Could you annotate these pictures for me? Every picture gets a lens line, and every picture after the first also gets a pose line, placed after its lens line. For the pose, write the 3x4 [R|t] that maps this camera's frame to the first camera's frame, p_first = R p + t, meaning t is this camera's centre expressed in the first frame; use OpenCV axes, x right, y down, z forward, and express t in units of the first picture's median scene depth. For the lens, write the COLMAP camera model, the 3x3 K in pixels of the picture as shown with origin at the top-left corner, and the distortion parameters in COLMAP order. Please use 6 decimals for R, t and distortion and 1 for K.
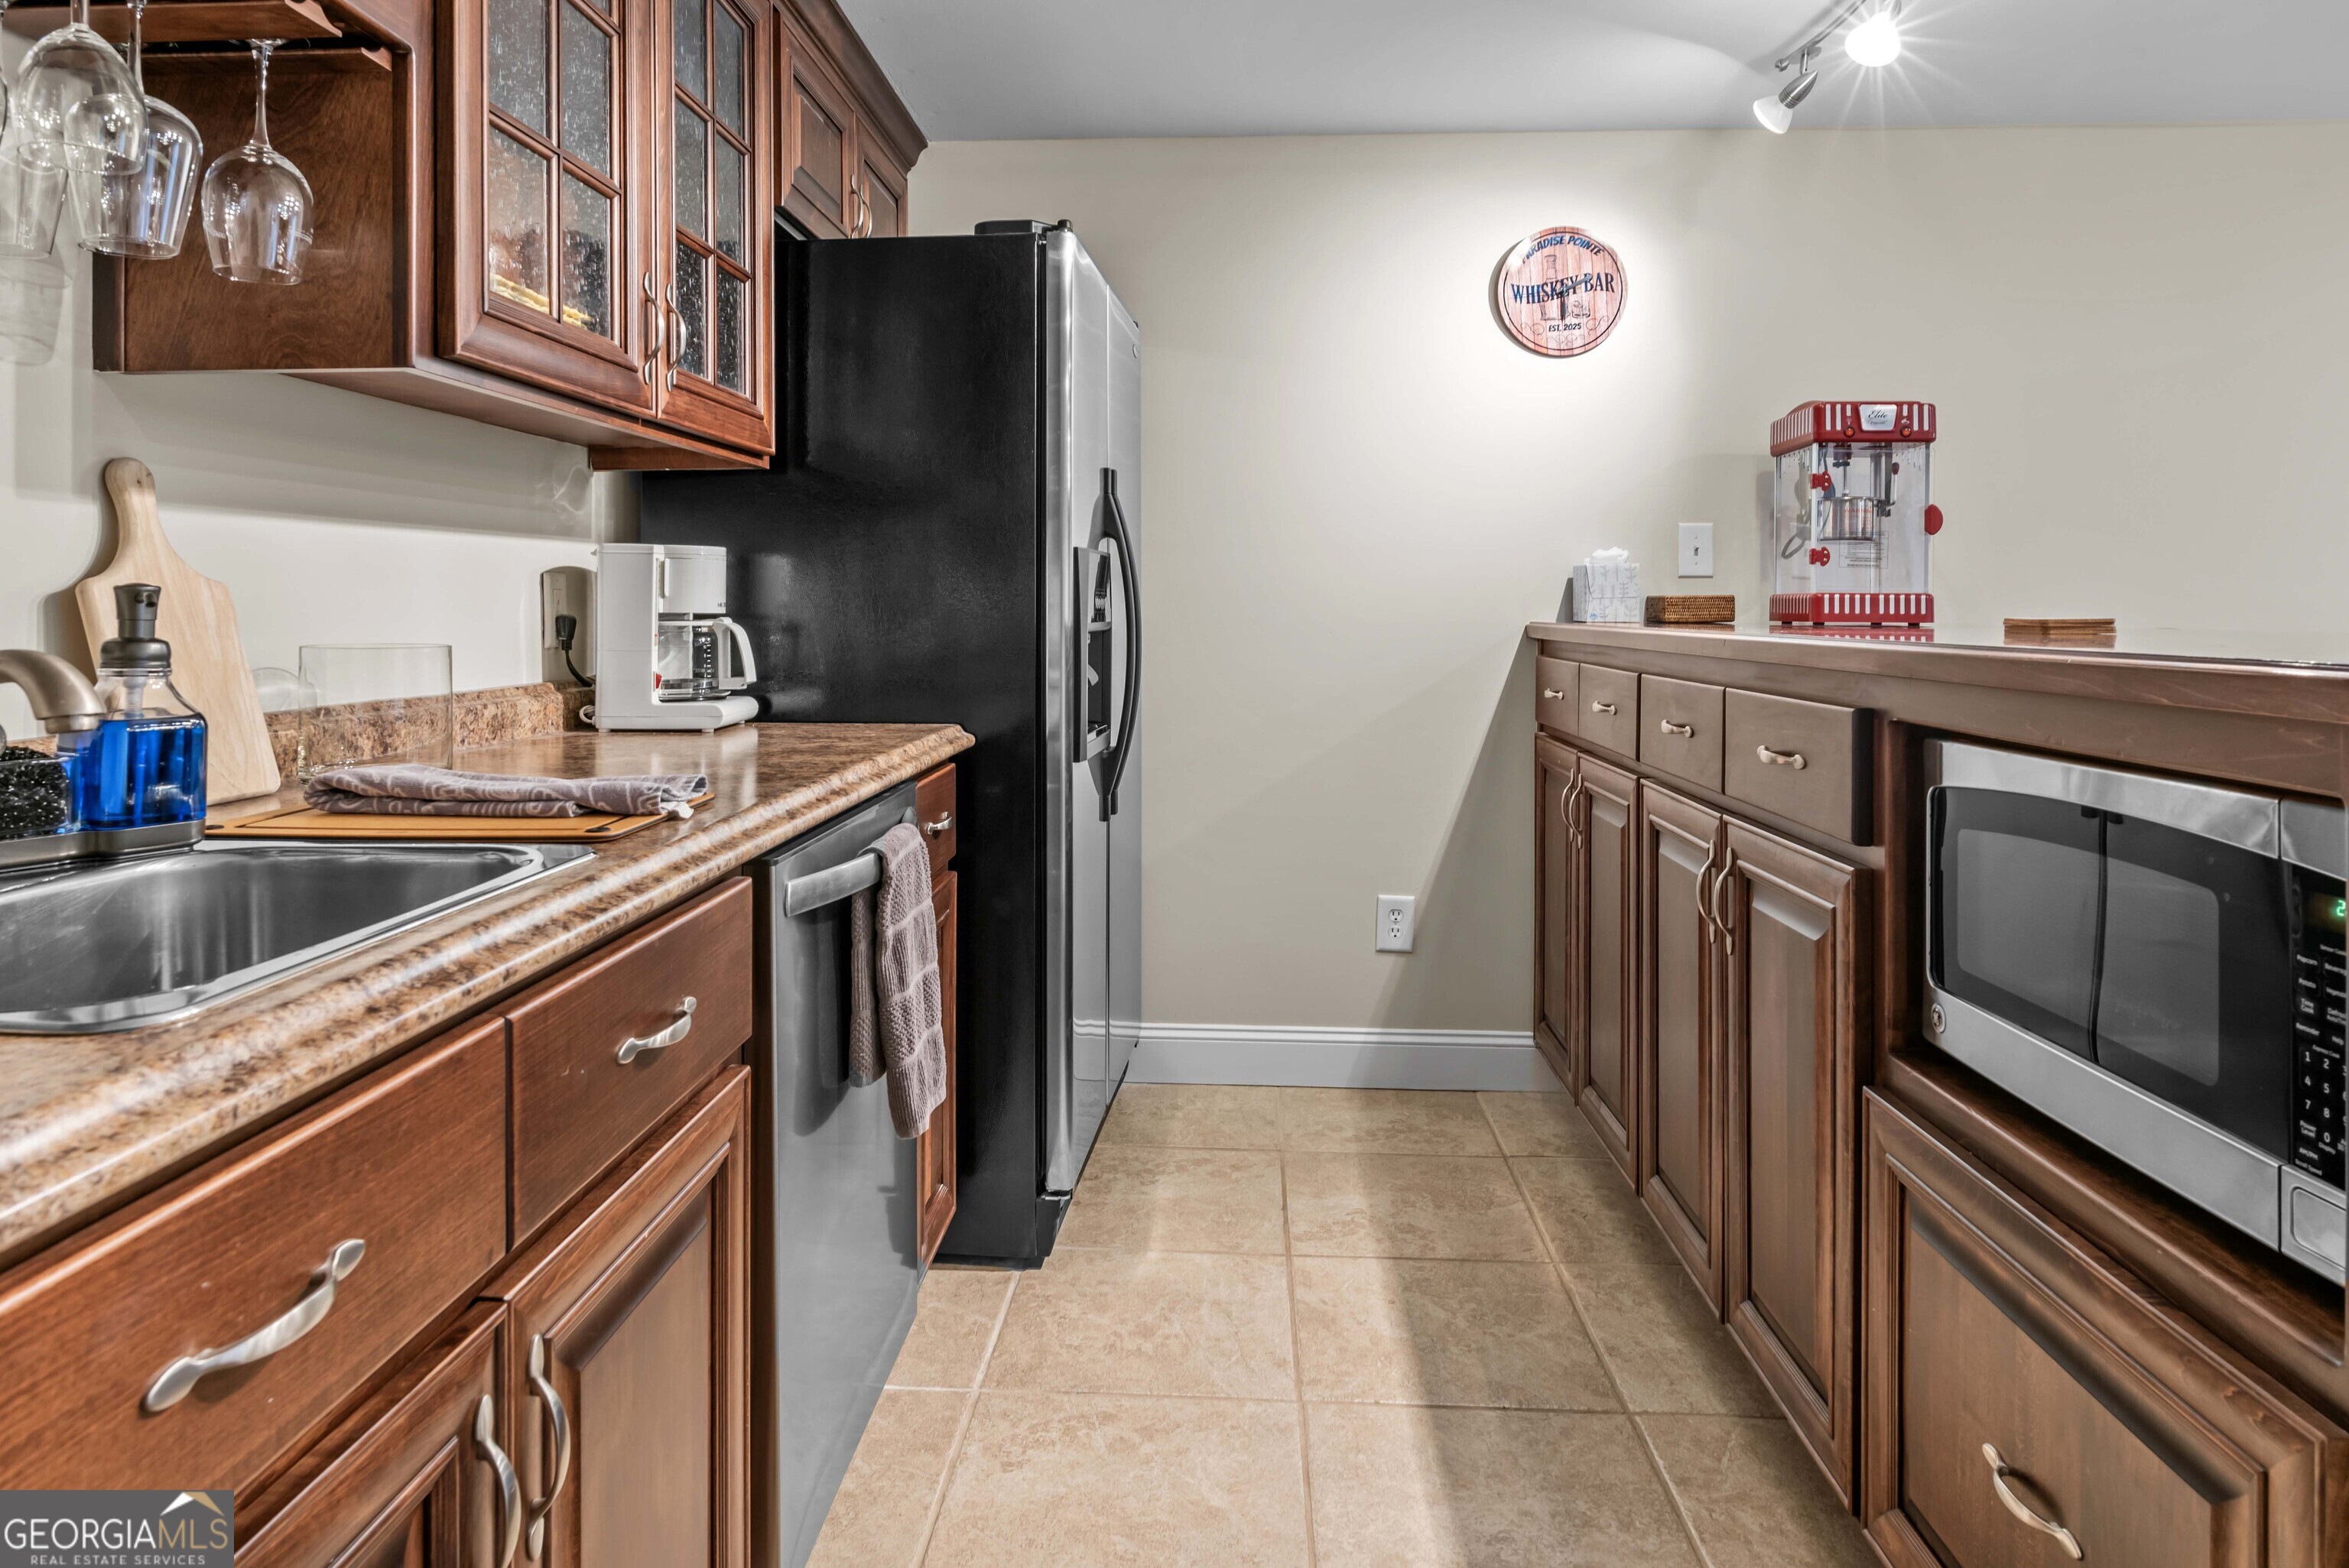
lens RADIAL K [[1373.8, 0, 1168.8], [0, 1373.8, 725.3], [0, 0, 1]] dist [-0.004282, -0.000361]
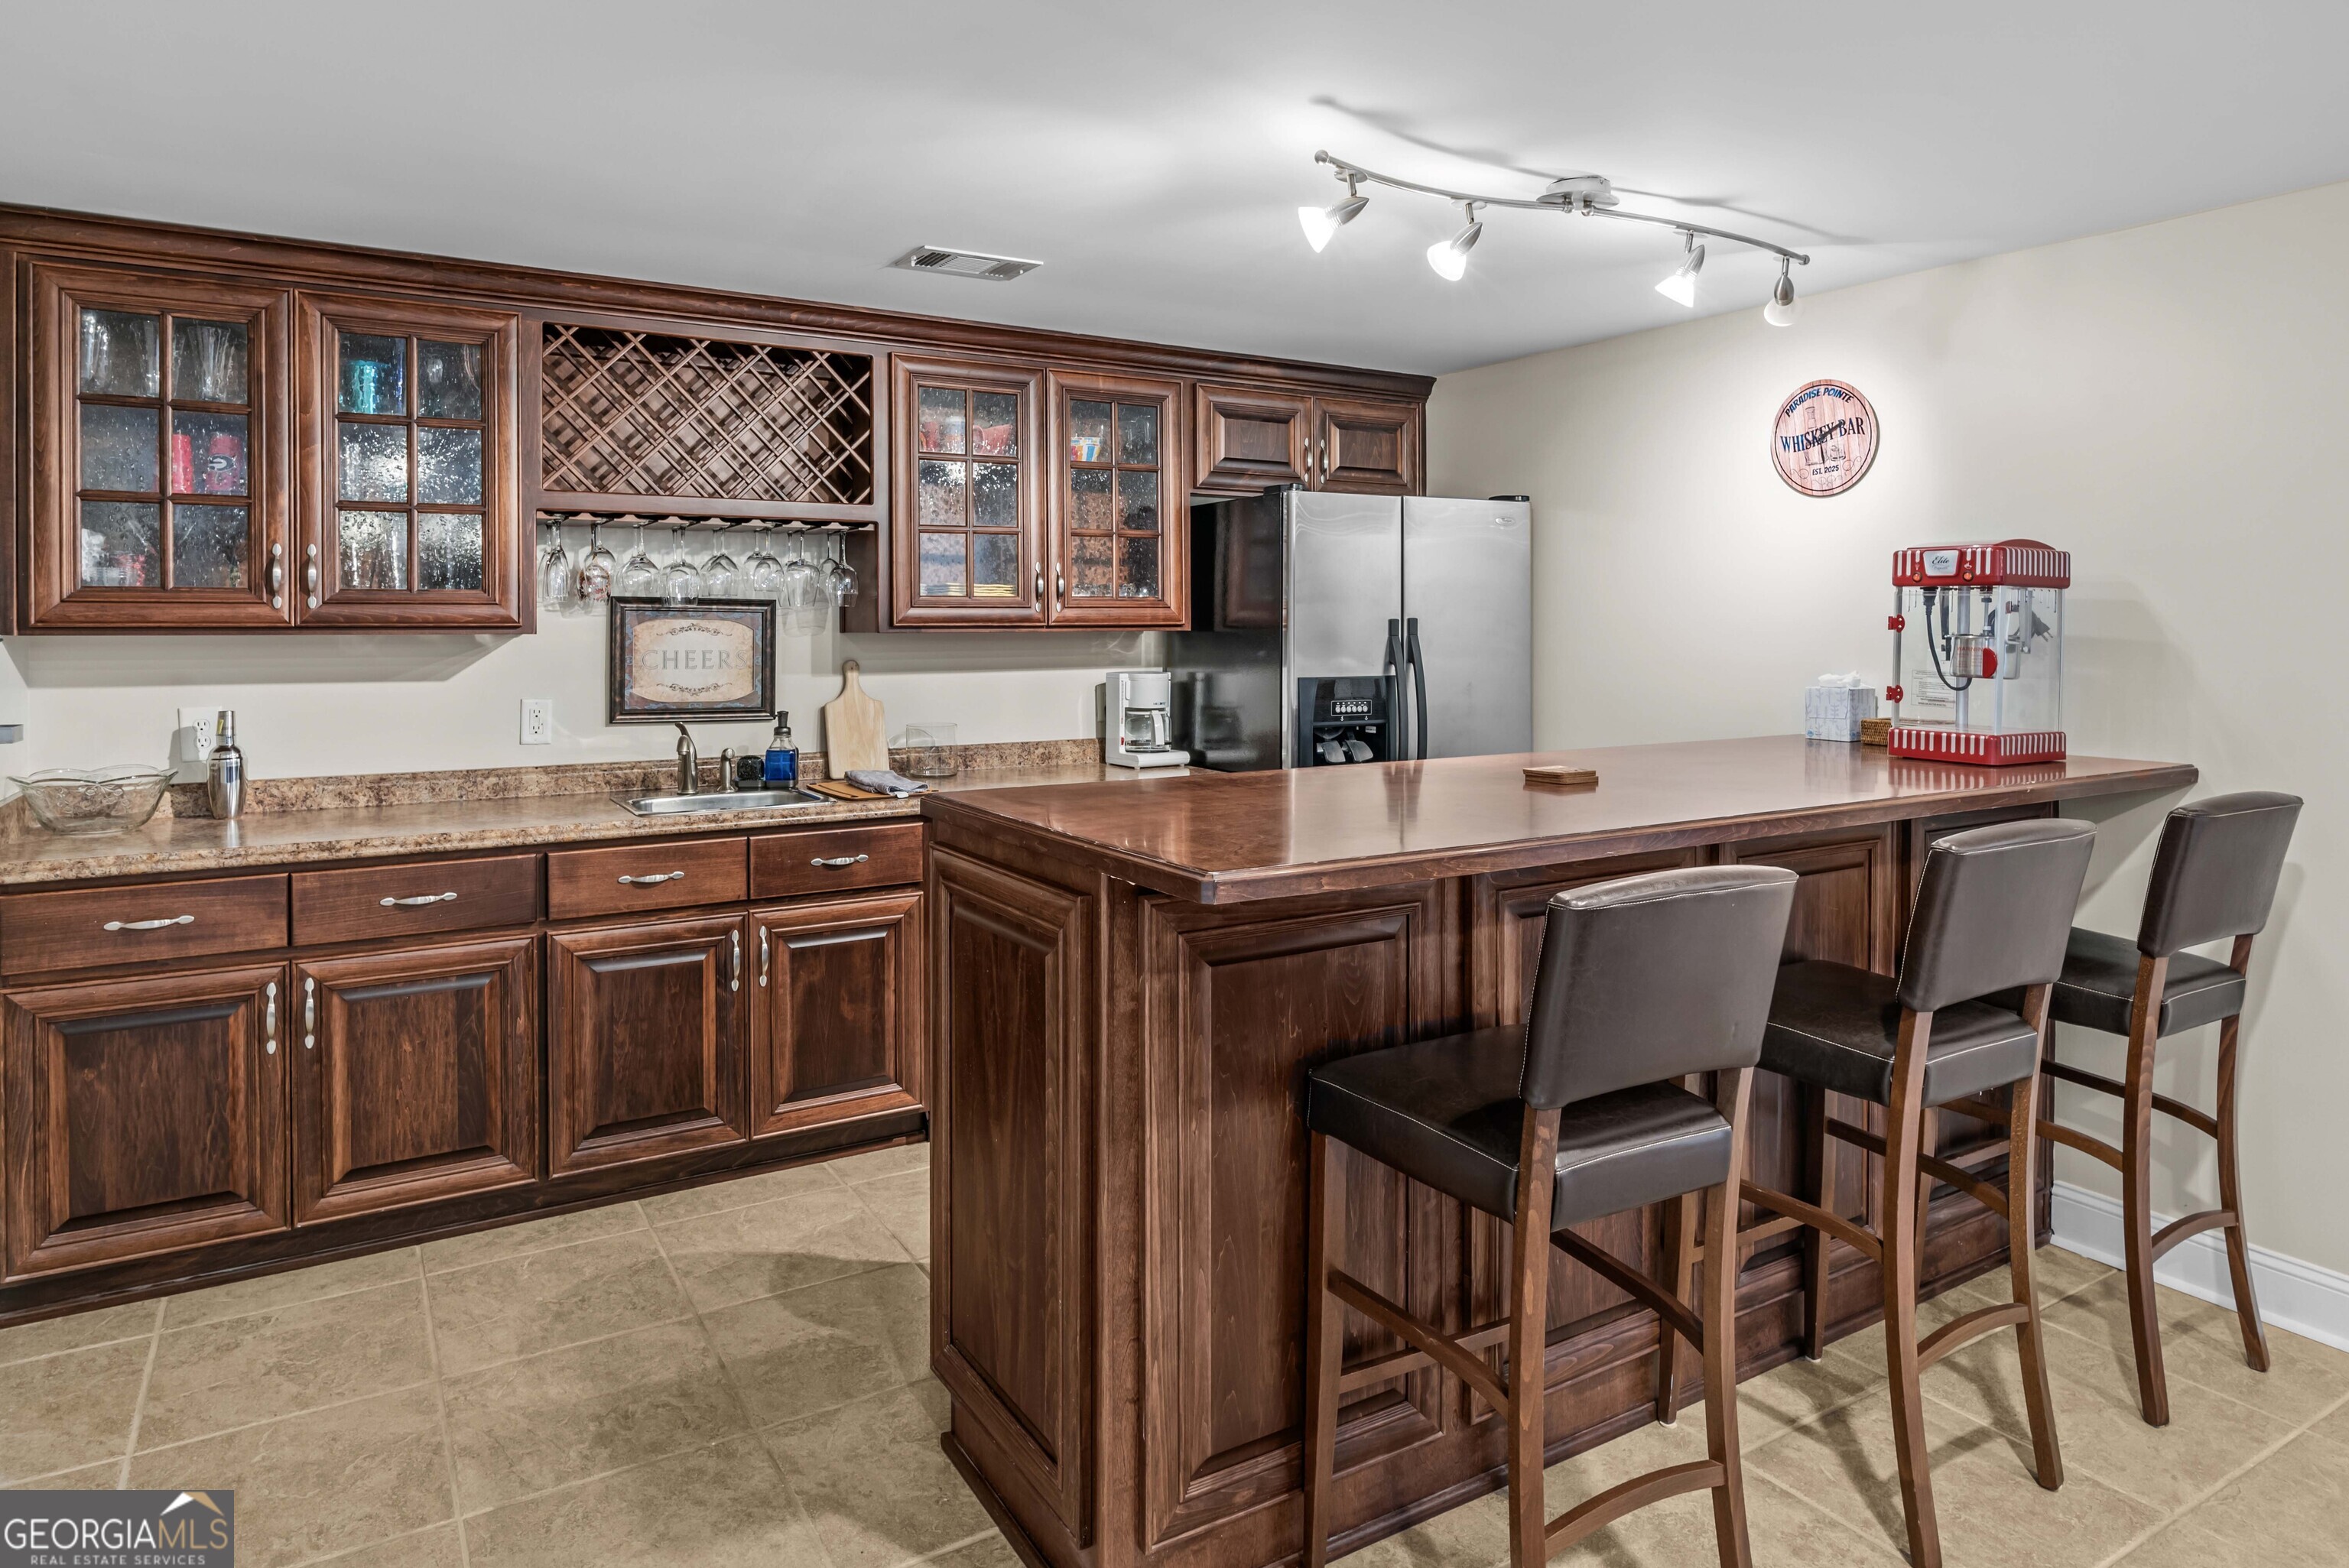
lens RADIAL K [[1375.1, 0, 1182.0], [0, 1375.1, 852.2], [0, 0, 1]] dist [-0.006217, 0.000857]
pose [[0.565645, 0.134423, -0.813619, 0.945896], [-0.071683, 0.990905, 0.113878, -0.075769], [0.821528, -0.006092, 0.570136, -0.053325]]
